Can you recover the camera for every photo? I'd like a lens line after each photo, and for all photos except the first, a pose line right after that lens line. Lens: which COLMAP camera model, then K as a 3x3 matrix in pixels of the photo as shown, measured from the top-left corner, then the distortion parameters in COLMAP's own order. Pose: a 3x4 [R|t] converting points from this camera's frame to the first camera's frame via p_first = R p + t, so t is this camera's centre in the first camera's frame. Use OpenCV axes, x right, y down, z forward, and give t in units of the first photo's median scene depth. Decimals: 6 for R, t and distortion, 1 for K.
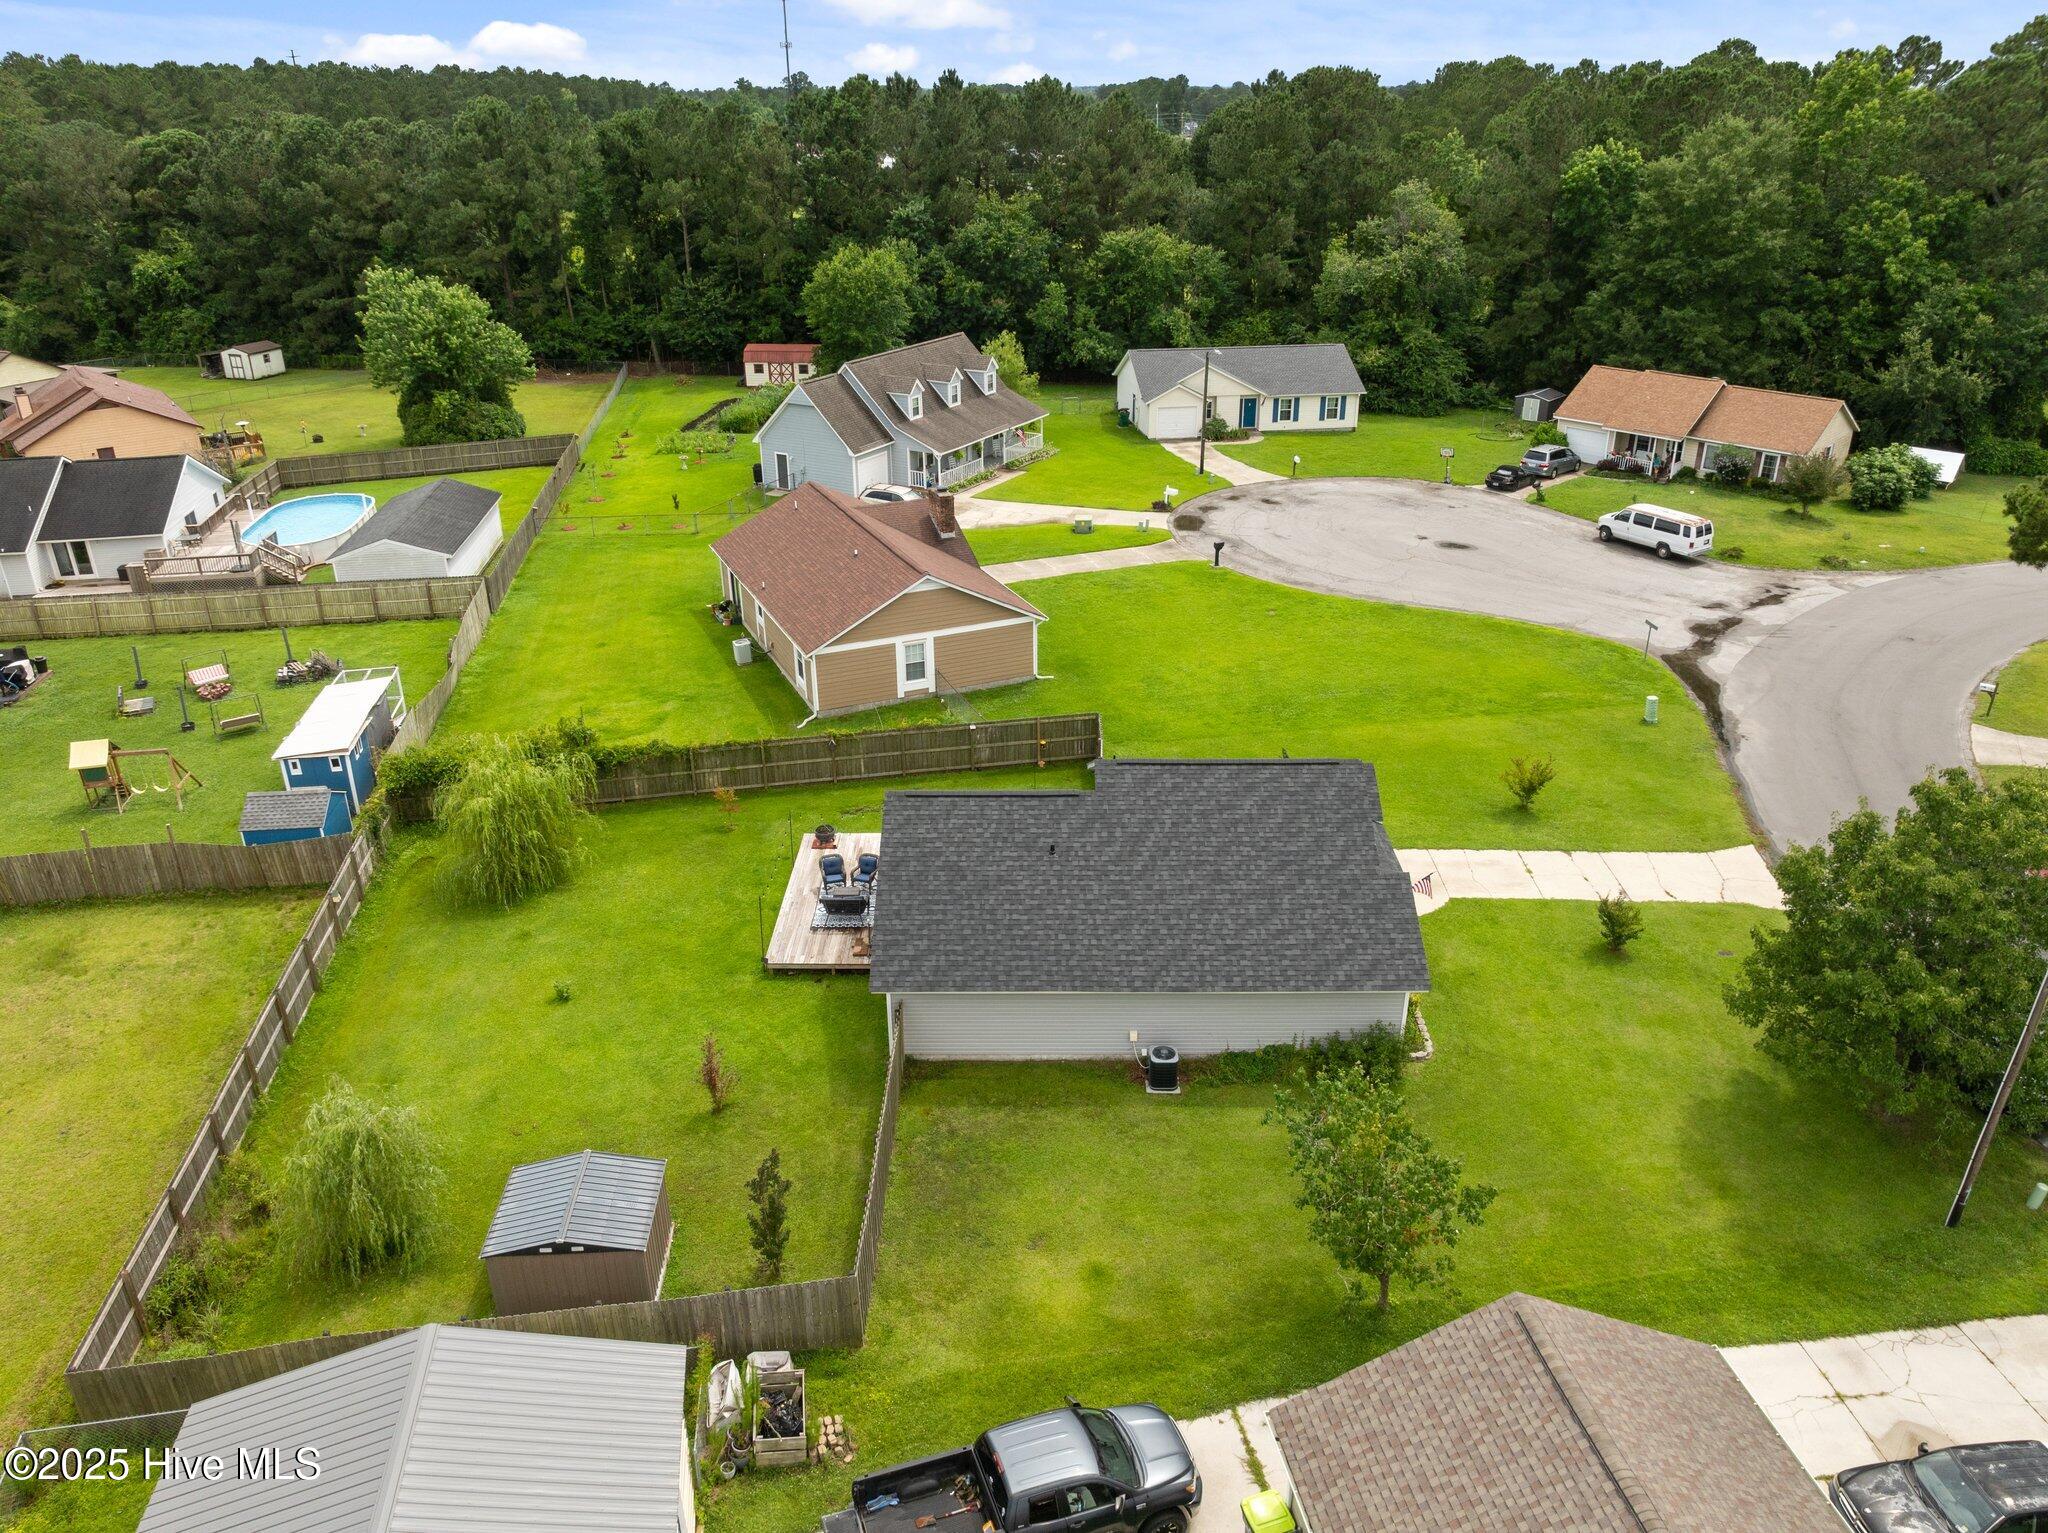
lens RADIAL K [[1439.9, 0, 1032.8], [0, 1439.9, 765.2], [0, 0, 1]] dist [-0.034922, 0.001922]
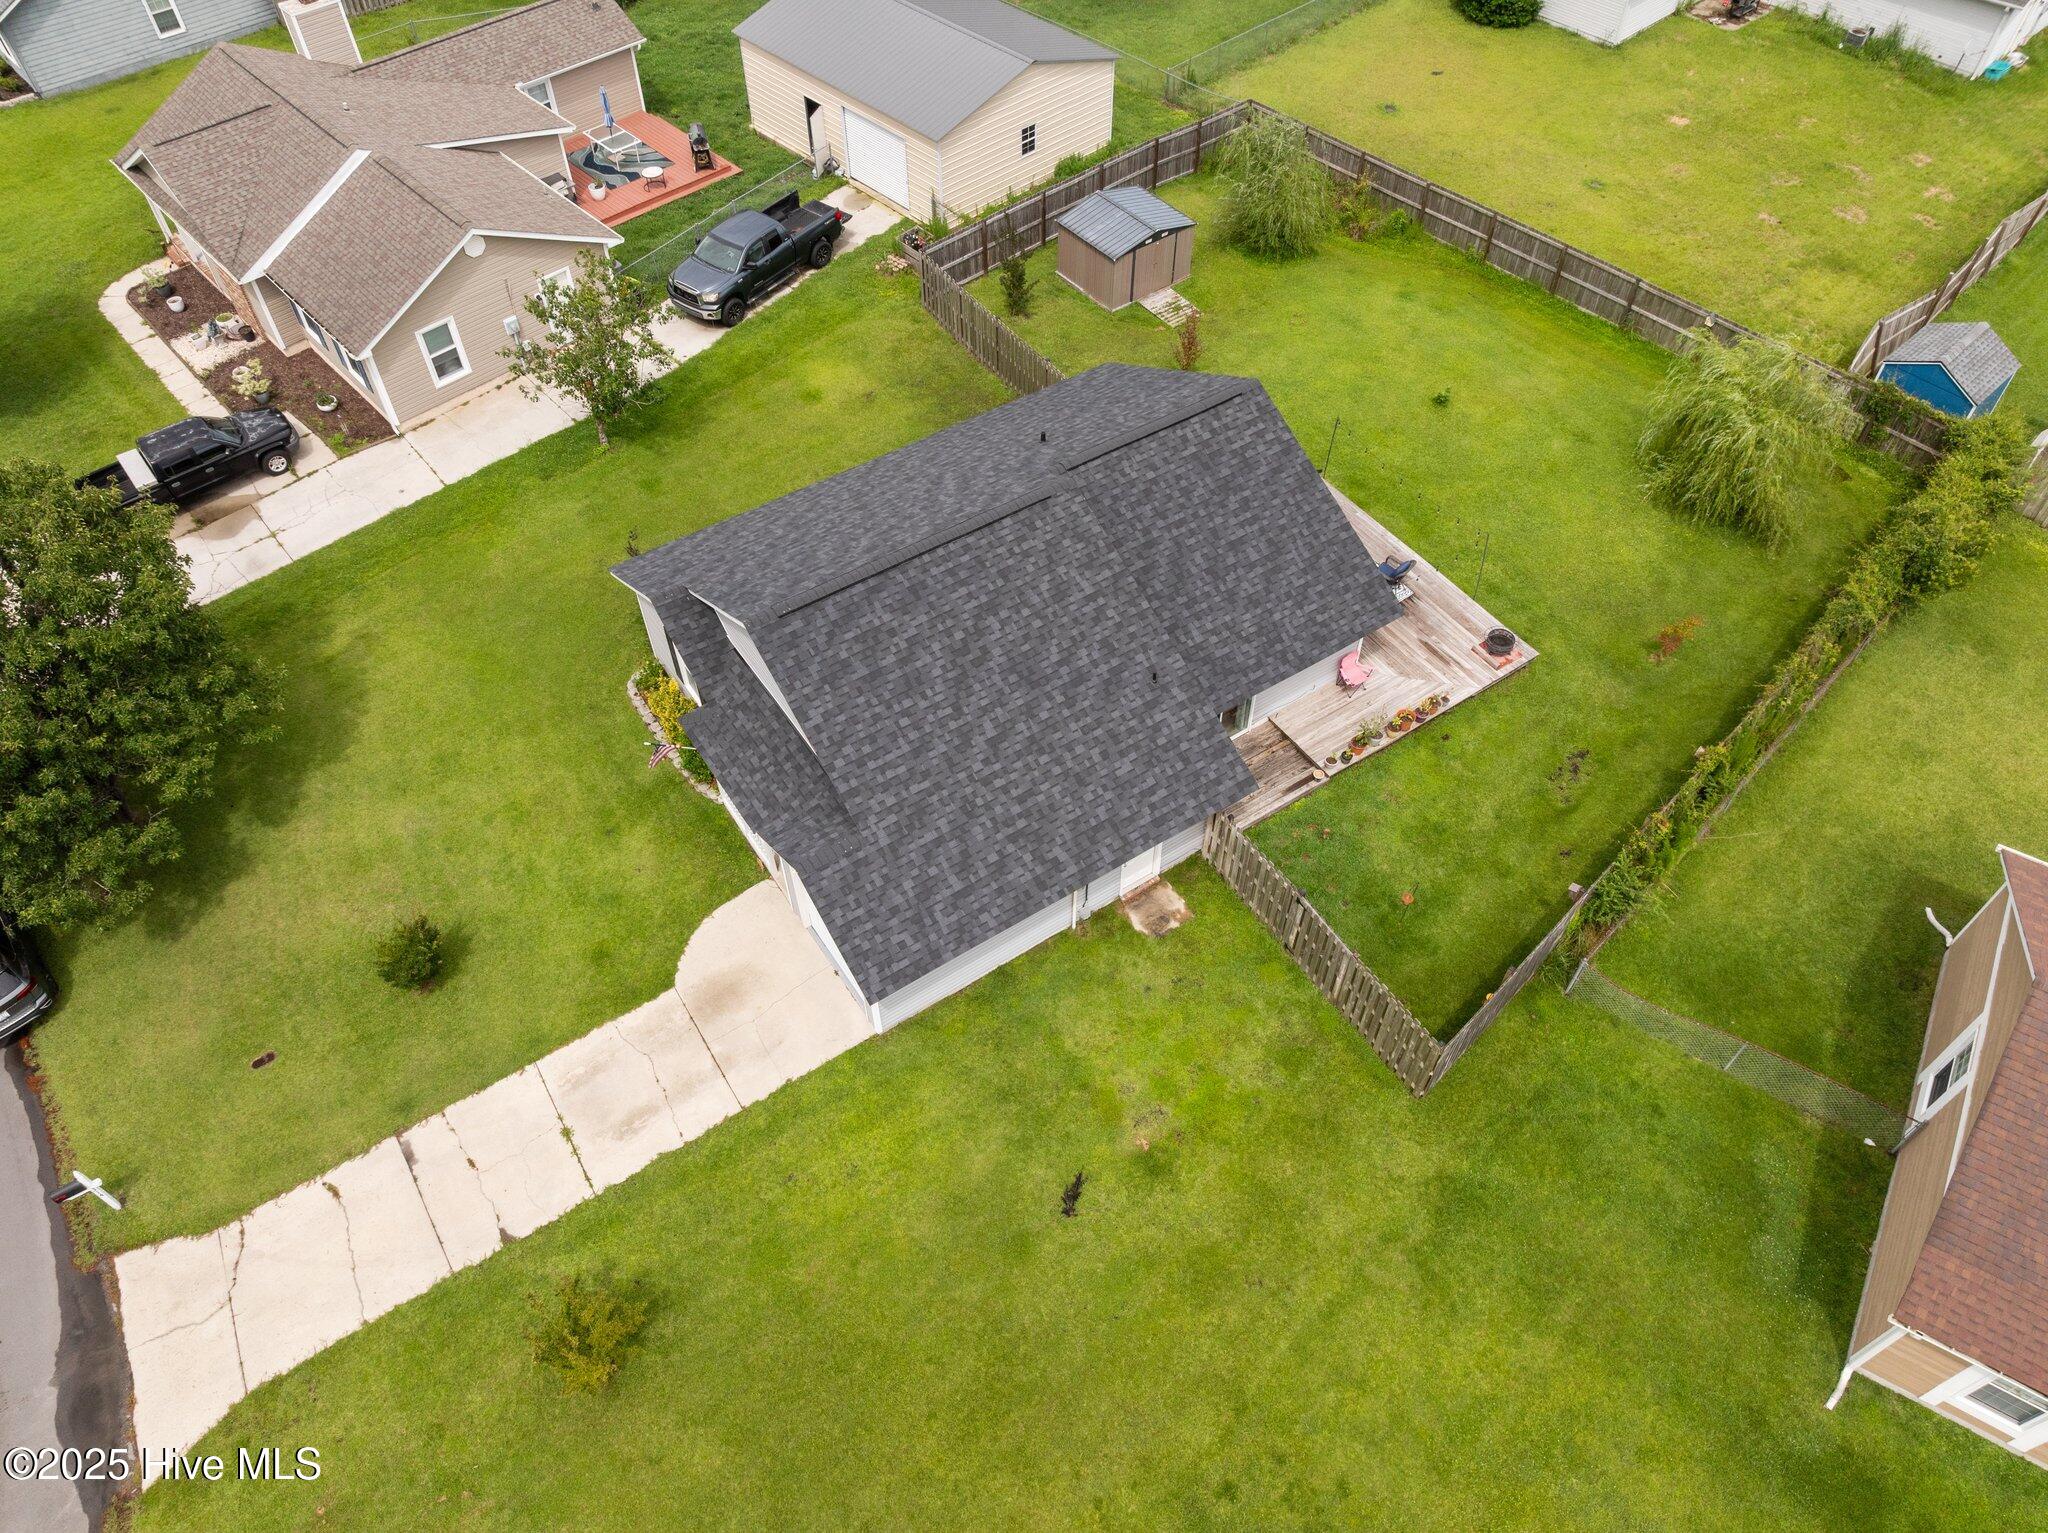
lens RADIAL K [[1446.4, 0, 1031.0], [0, 1446.4, 762.4], [0, 0, 1]] dist [-0.038861, 0.005121]
pose [[-0.827744, 0.437804, -0.350952, 0.381981], [-0.234172, 0.298854, 0.925122, -0.636649], [0.509906, 0.847947, -0.144853, 1.220309]]
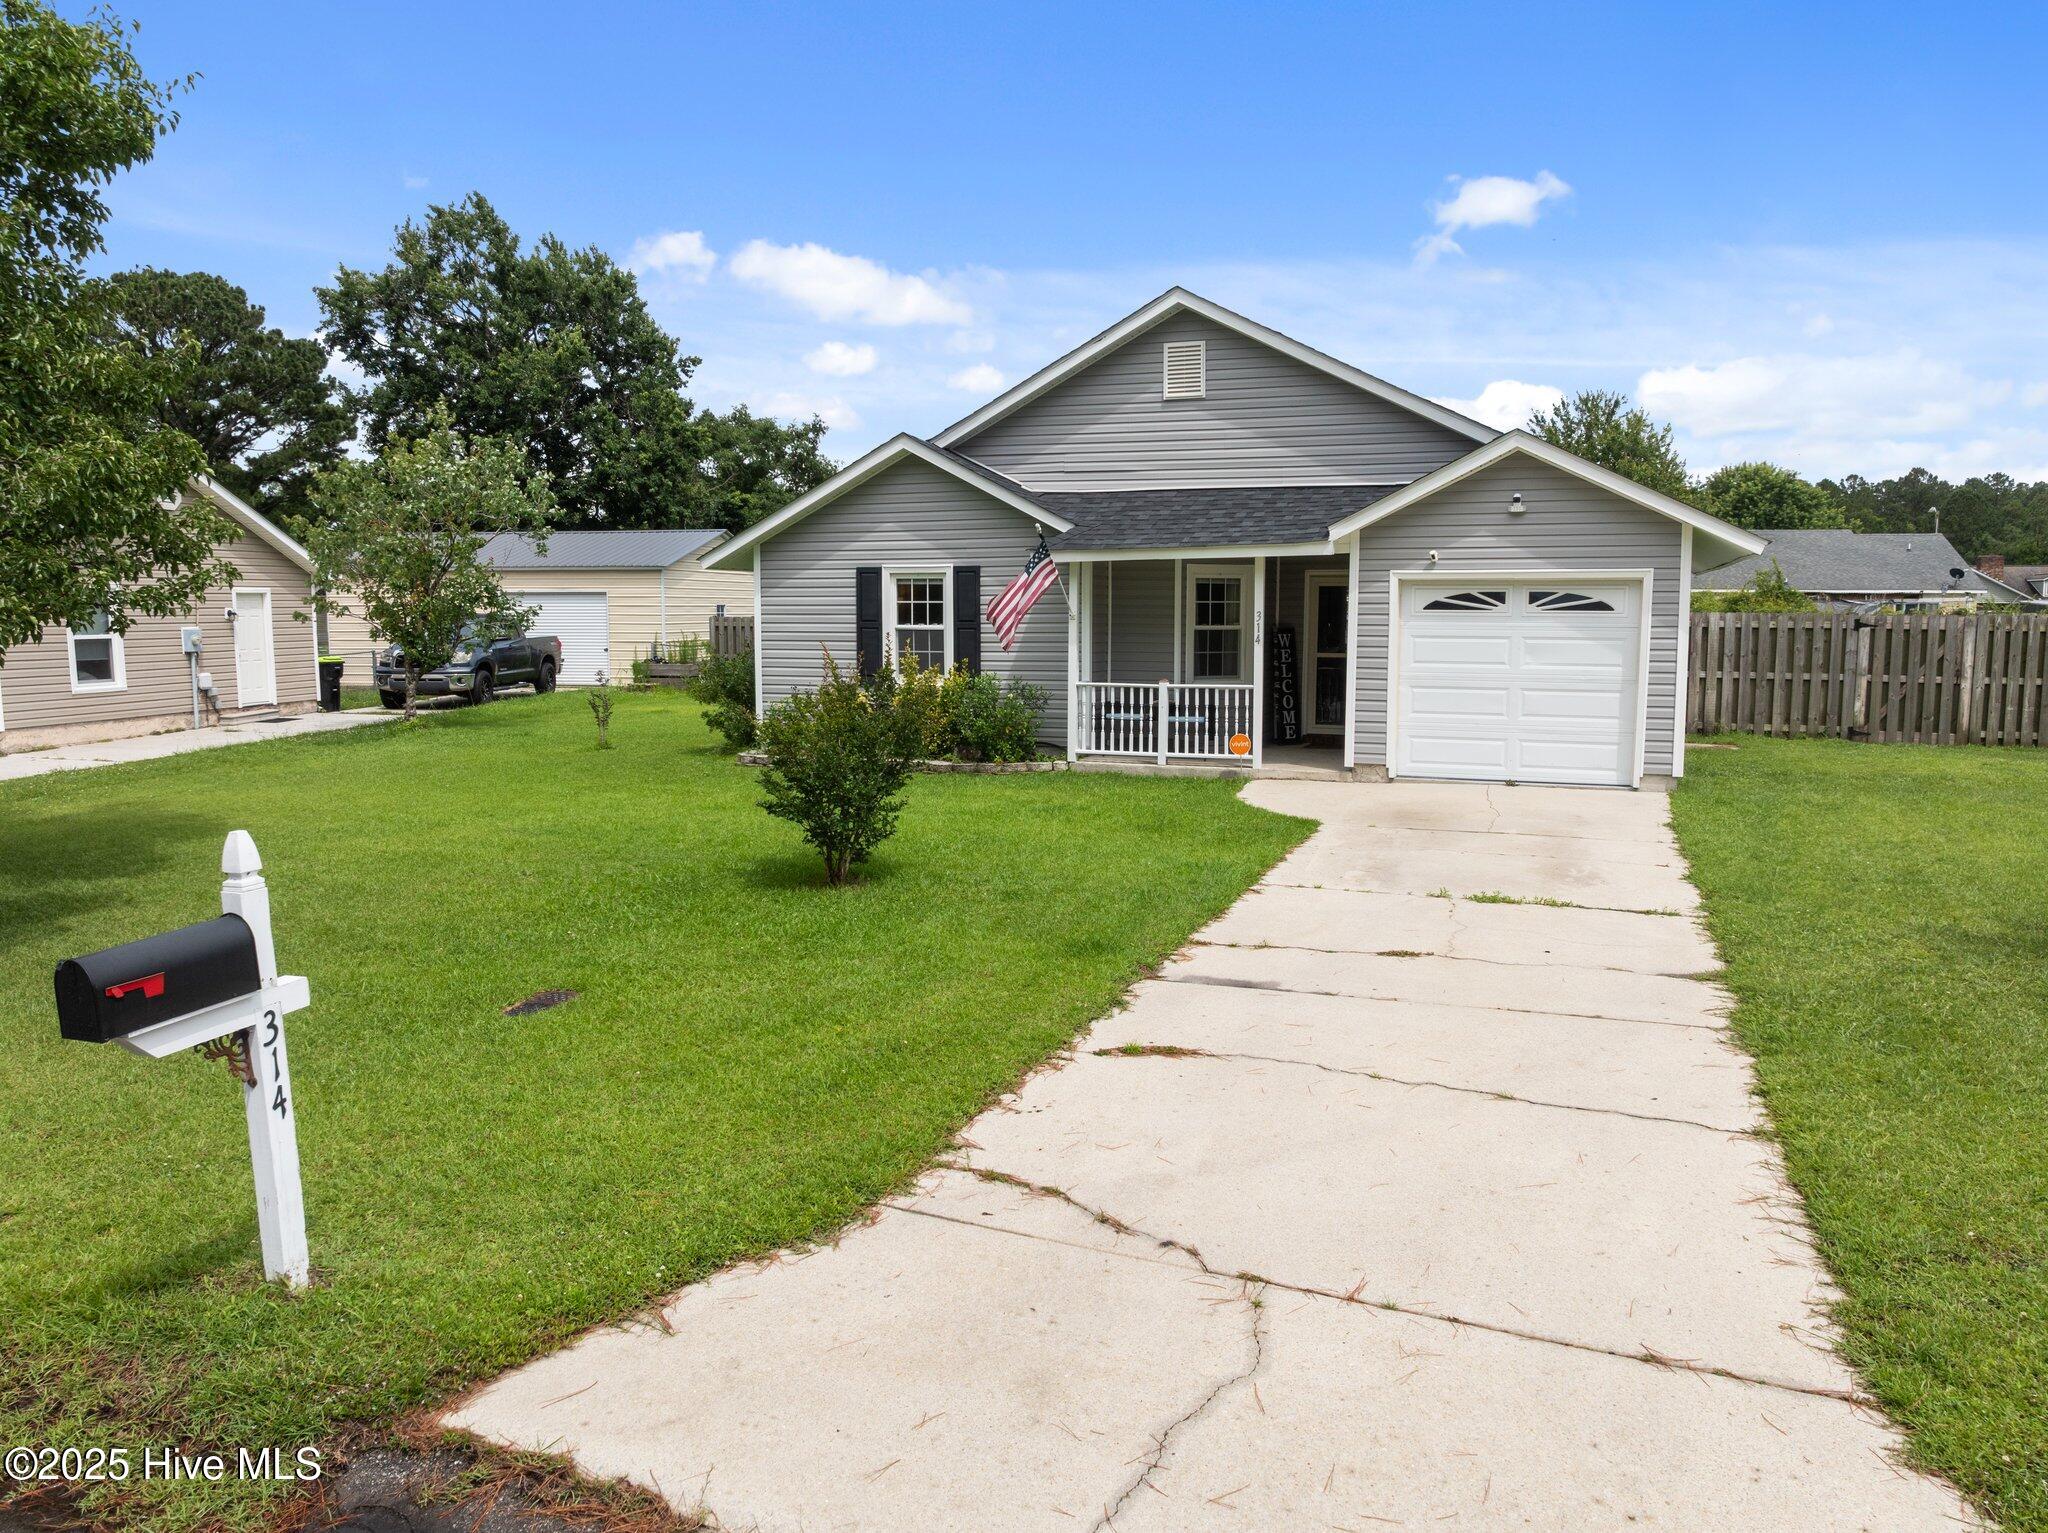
lens RADIAL K [[1439.9, 0, 1032.8], [0, 1439.9, 765.2], [0, 0, 1]] dist [-0.034922, 0.001922]
pose [[-0.351940, 0.104826, -0.930134, 0.668701], [-0.398598, 0.882322, 0.250257, 0.032164], [0.846911, 0.458825, -0.268740, 1.147900]]
